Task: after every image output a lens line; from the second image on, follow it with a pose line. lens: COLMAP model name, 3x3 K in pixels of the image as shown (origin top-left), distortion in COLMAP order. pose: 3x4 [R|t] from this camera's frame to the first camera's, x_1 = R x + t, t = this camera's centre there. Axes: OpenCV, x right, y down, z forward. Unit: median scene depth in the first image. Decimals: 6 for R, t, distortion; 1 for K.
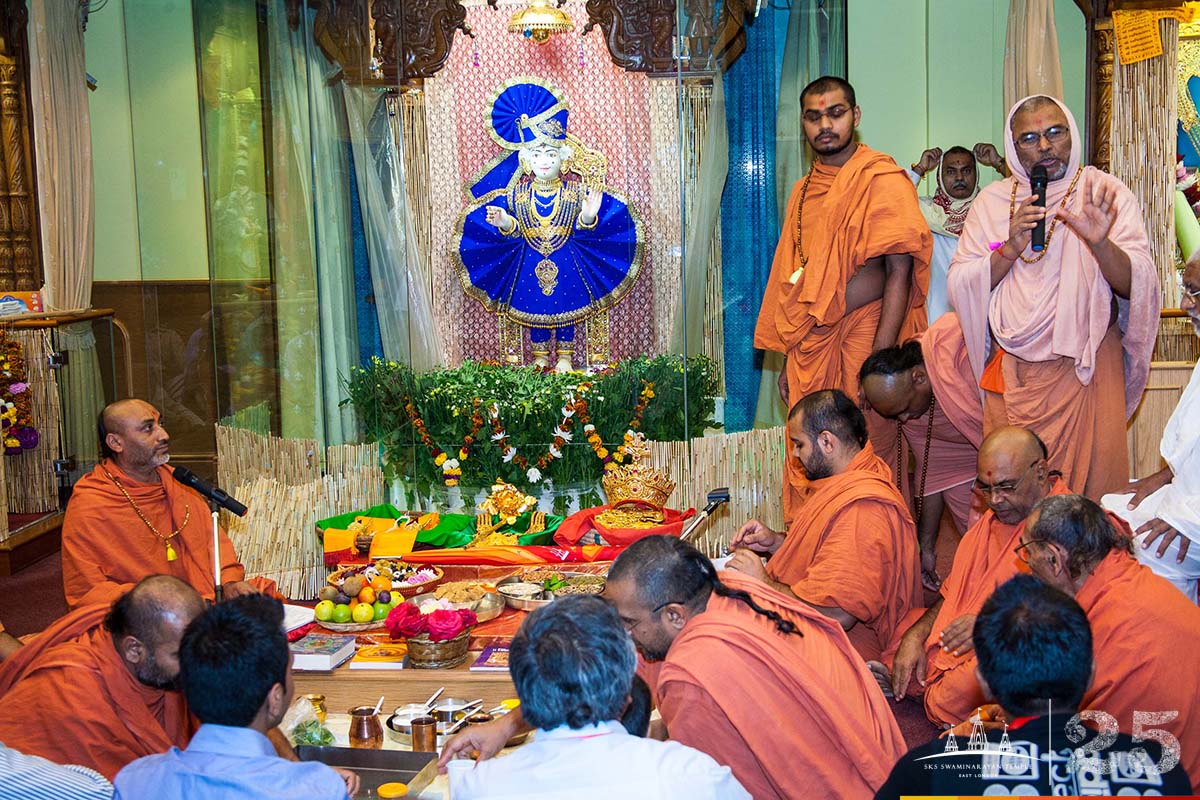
lens RADIAL K [[1696.5, 0, 600.0], [0, 1696.5, 400.0], [0, 0, 1]] dist [0.018008, 0.681888]
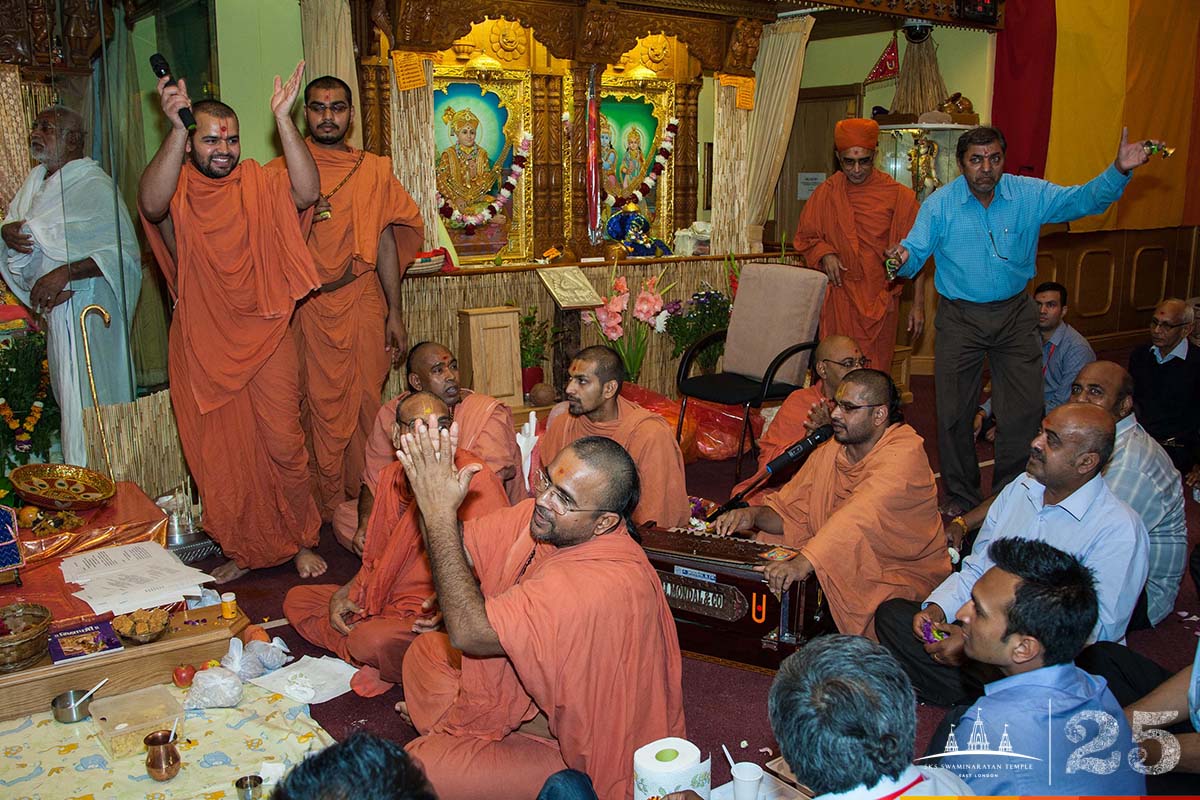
lens RADIAL K [[1097.9, 0, 595.5], [0, 1097.9, 403.9], [0, 0, 1]] dist [-0.137667, 0.143332]
pose [[0.756183, -0.109529, 0.645128, -0.149710], [0.062712, 0.993484, 0.095165, -0.019519], [-0.651348, -0.031505, 0.758125, 0.230030]]
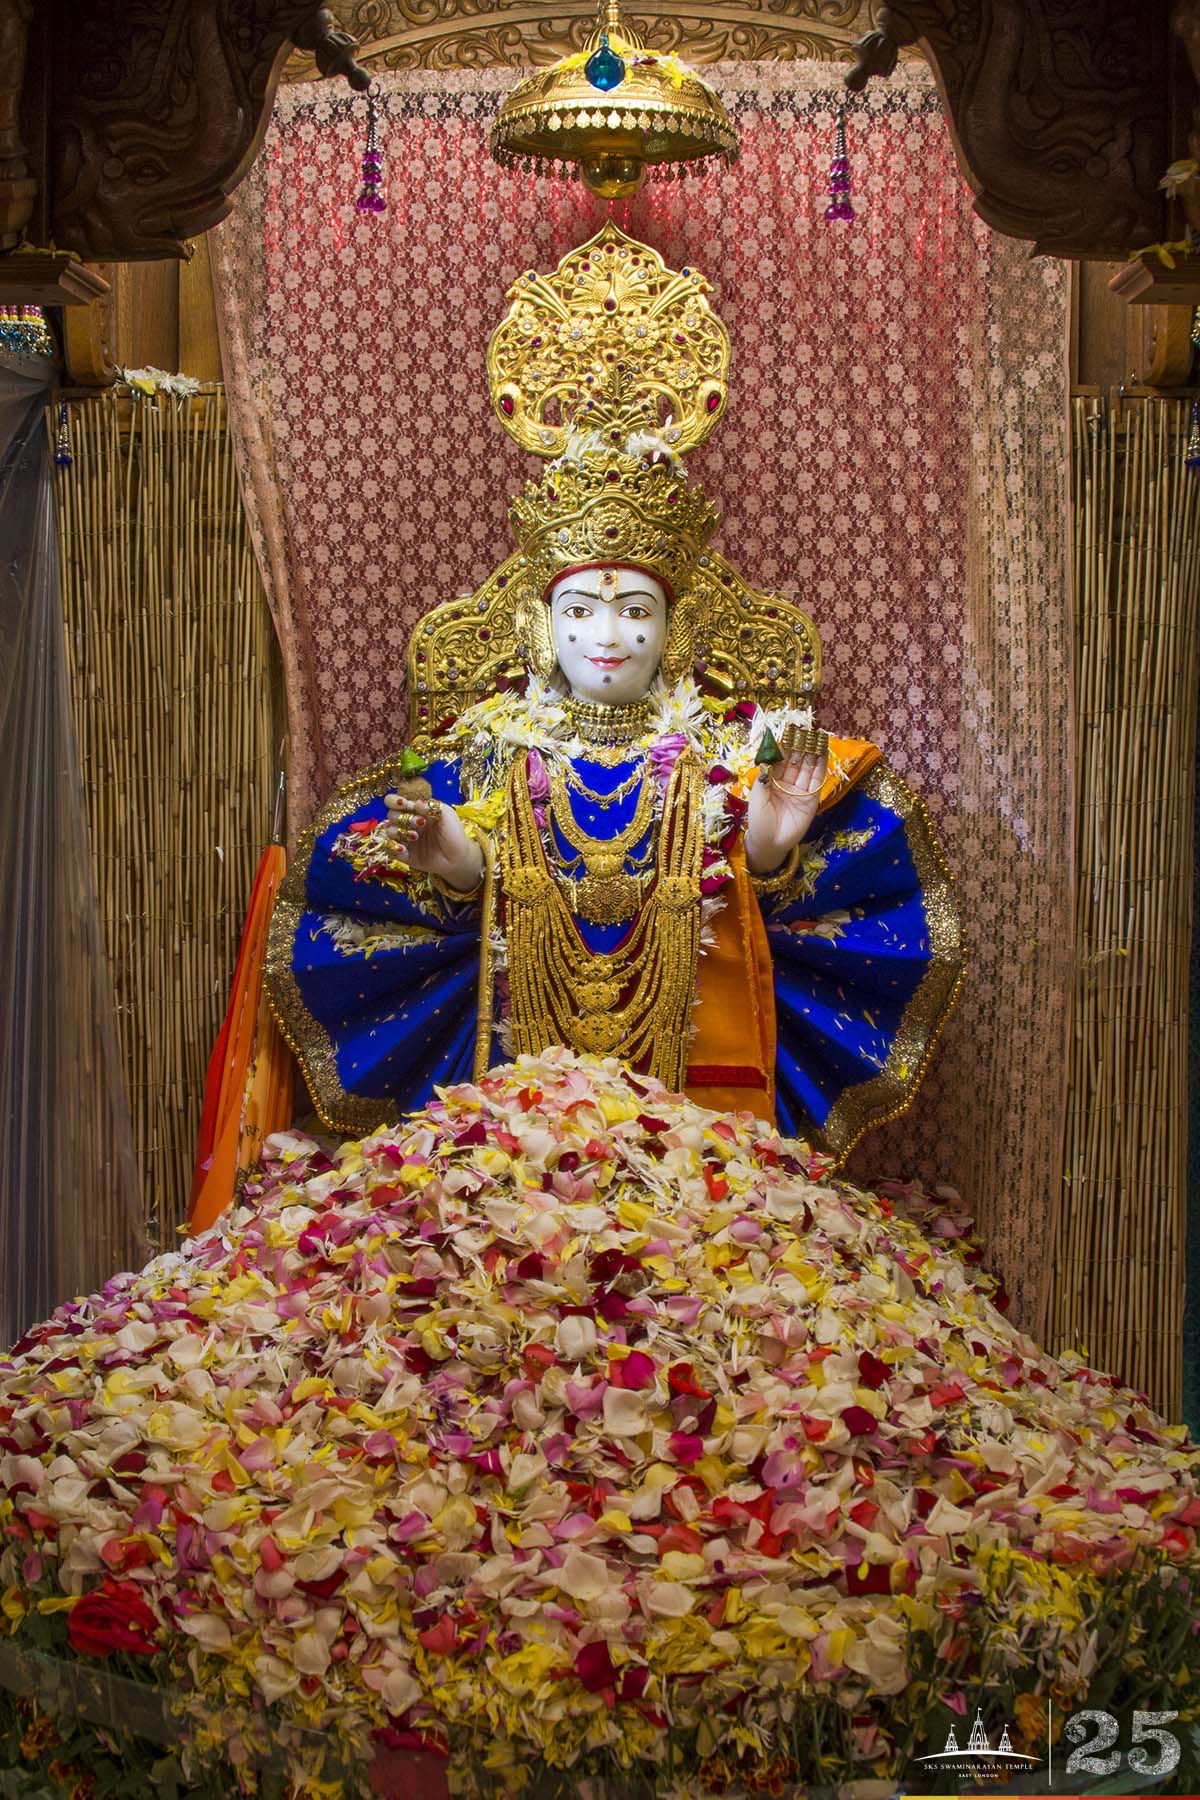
lens RADIAL K [[2066.2, 0, 600.0], [0, 2066.2, 900.0], [0, 0, 1]] dist [-0.116532, -0.006672]
pose [[0.998397, 0.025474, 0.050535, -0.051102], [-0.024570, 0.999528, -0.018417, -0.096092], [-0.050981, 0.017146, 0.998552, 0.699080]]
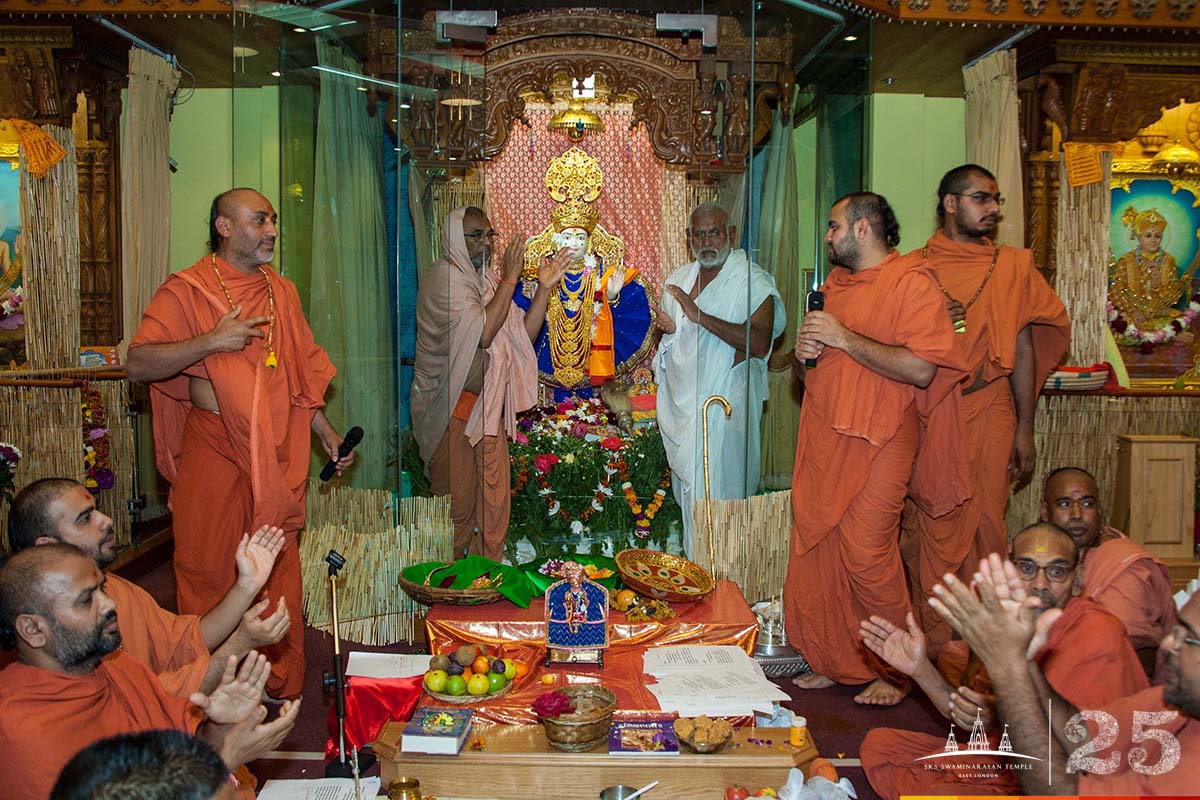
lens RADIAL K [[1130.7, 0, 600.0], [0, 1130.7, 400.0], [0, 0, 1]] dist [-0.135959, 0.130537]
pose [[0.991773, 0.025727, 0.125395, -0.111364], [-0.021245, 0.999091, -0.036948, -0.008801], [-0.126231, 0.033980, 0.991419, 0.262354]]
